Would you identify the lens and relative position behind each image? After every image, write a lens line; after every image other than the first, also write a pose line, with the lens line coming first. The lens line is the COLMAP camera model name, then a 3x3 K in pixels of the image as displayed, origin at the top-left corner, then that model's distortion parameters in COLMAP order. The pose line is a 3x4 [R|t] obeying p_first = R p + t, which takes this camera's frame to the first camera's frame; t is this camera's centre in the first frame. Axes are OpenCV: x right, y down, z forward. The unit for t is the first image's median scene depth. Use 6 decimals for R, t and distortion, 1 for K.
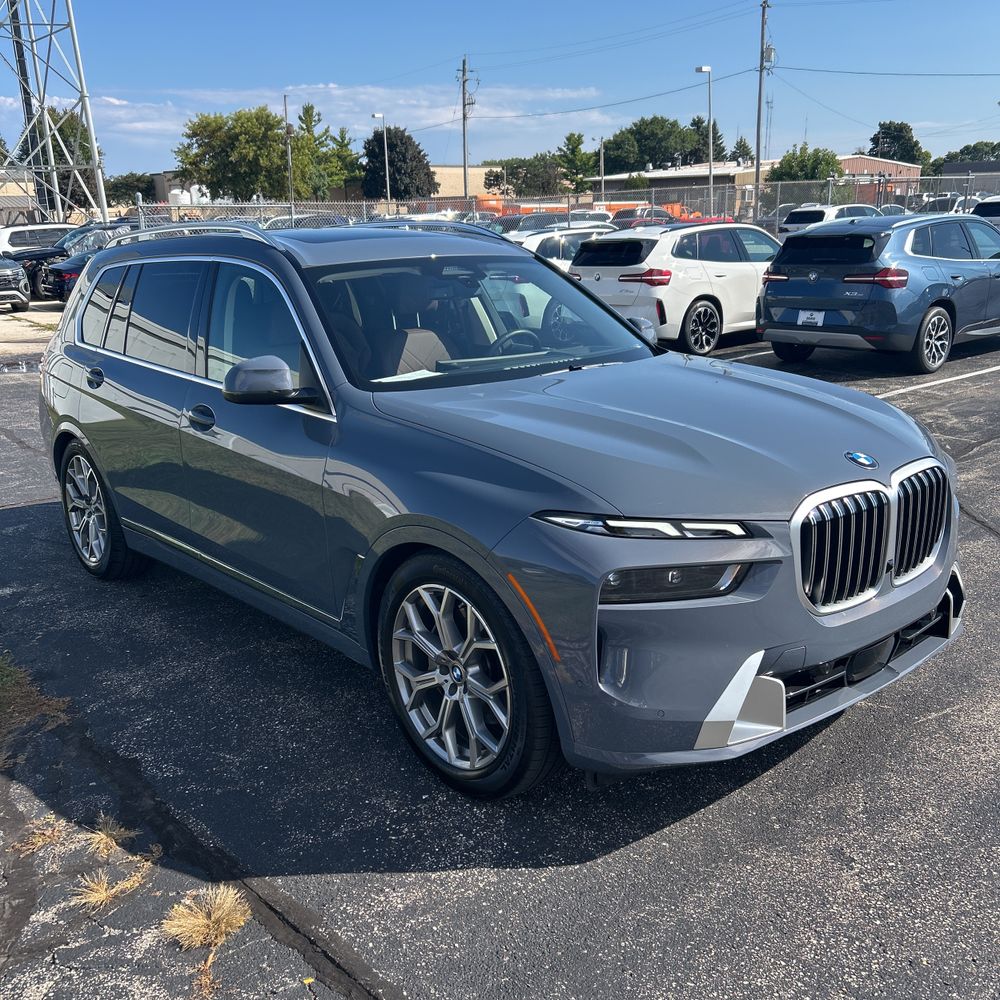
lens RADIAL K [[1015.7, 0, 490.7], [0, 1015.7, 496.7], [0, 0, 1]] dist [0.018472, 0.000000]
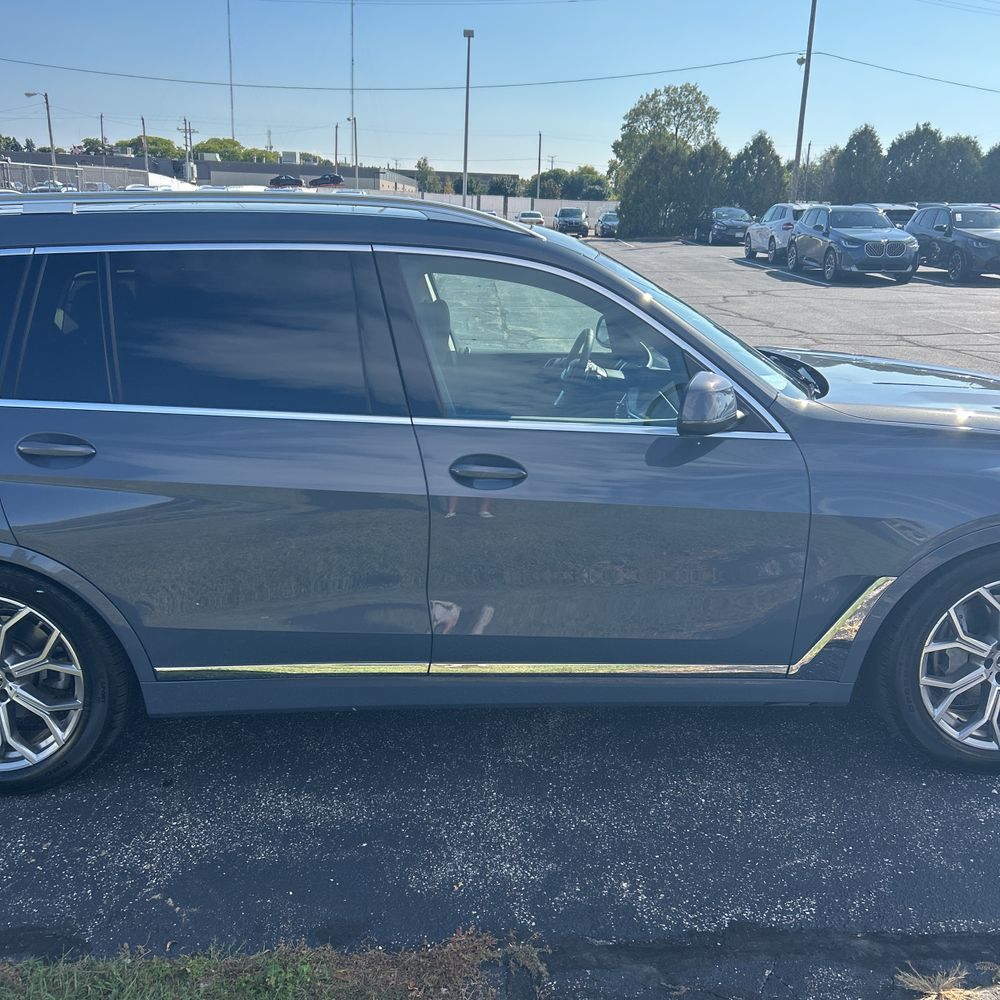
lens RADIAL K [[1015.7, 0, 492.6], [0, 1015.7, 498.9], [0, 0, 1]] dist [0.018472, 0.000000]
pose [[0.631355, -0.174819, 0.755532, -0.086850], [0.166428, 0.982104, 0.088169, -0.012696], [-0.757425, 0.070076, 0.649151, 0.056573]]
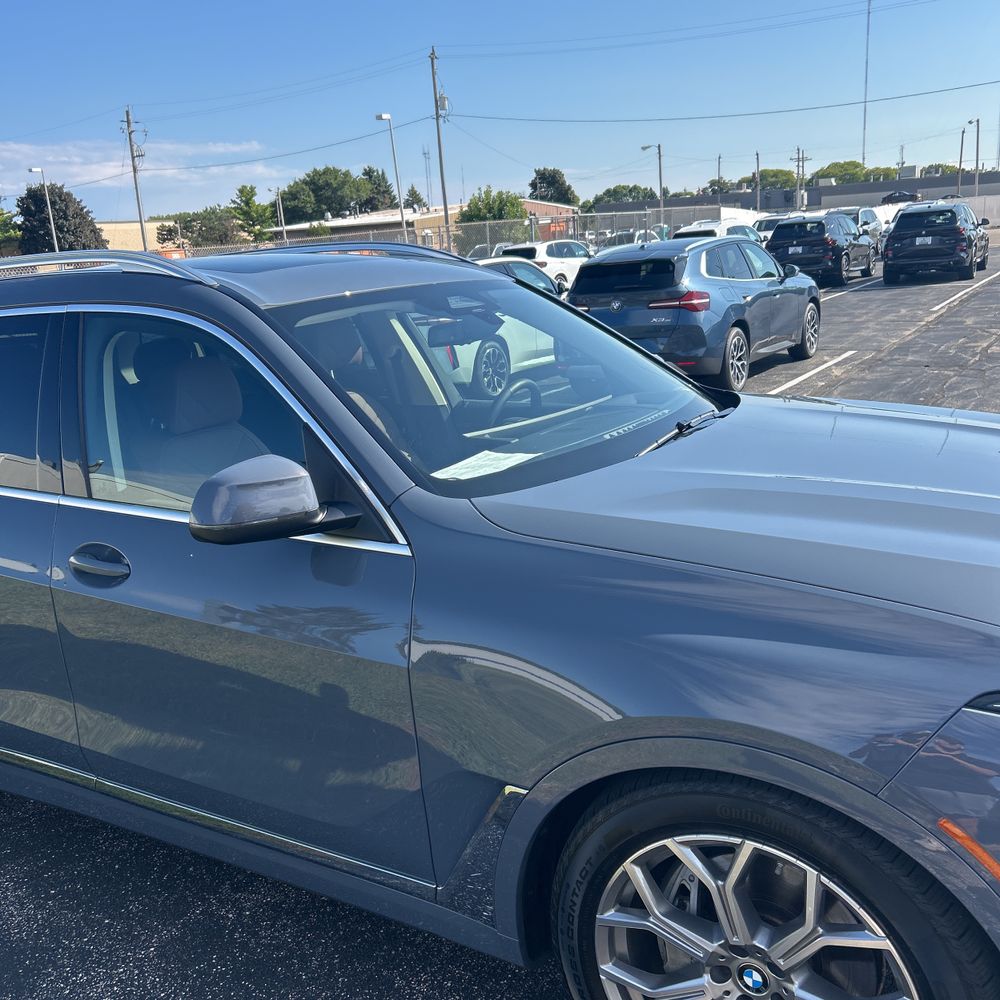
lens RADIAL K [[1015.7, 0, 479.9], [0, 1015.7, 487.6], [0, 0, 1]] dist [0.018472, 0.000000]
pose [[0.955141, -0.108858, 0.275419, -0.024301], [0.123501, 0.991679, -0.036338, -0.007737], [-0.269172, 0.068722, 0.960637, 0.037366]]
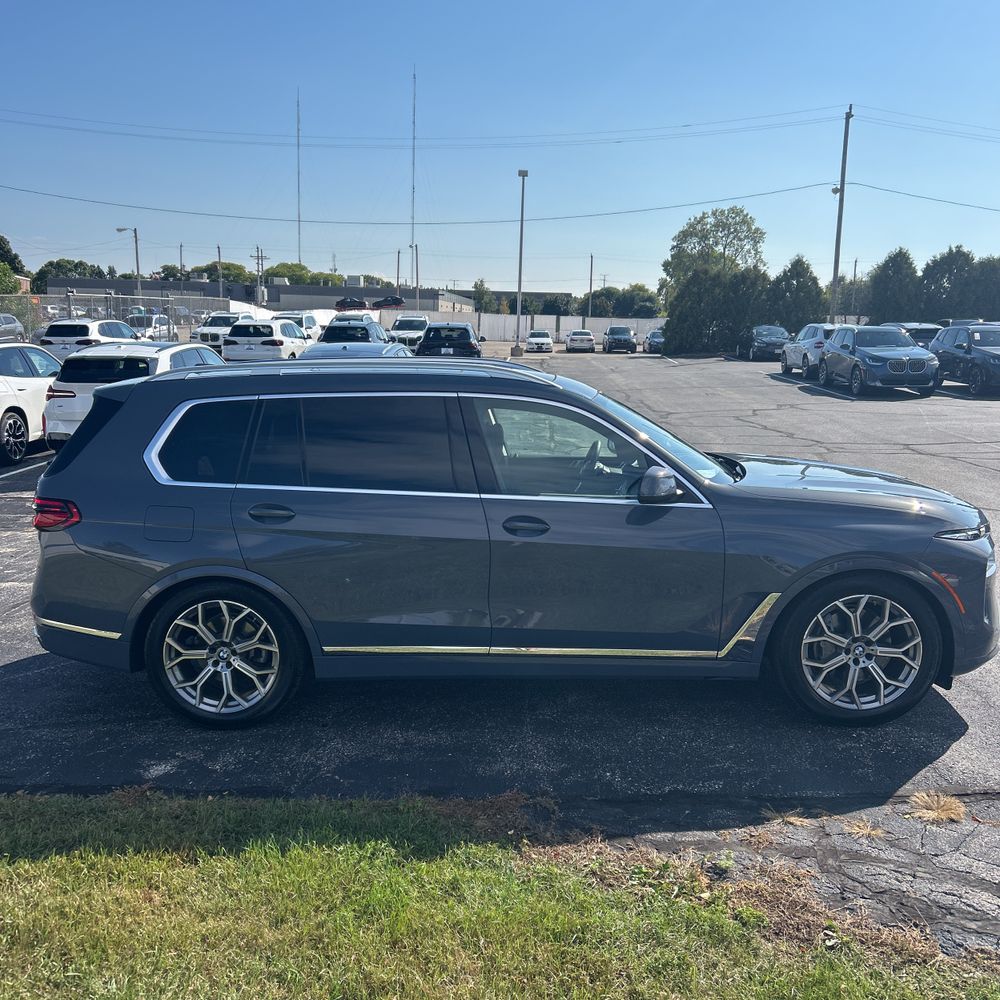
lens RADIAL K [[1015.7, 0, 485.3], [0, 1015.7, 494.5], [0, 0, 1]] dist [0.018472, 0.000000]
pose [[0.676881, -0.089854, 0.730588, -0.123718], [0.165569, 0.985673, -0.032172, -0.008788], [-0.717231, 0.142739, 0.682060, 0.023786]]
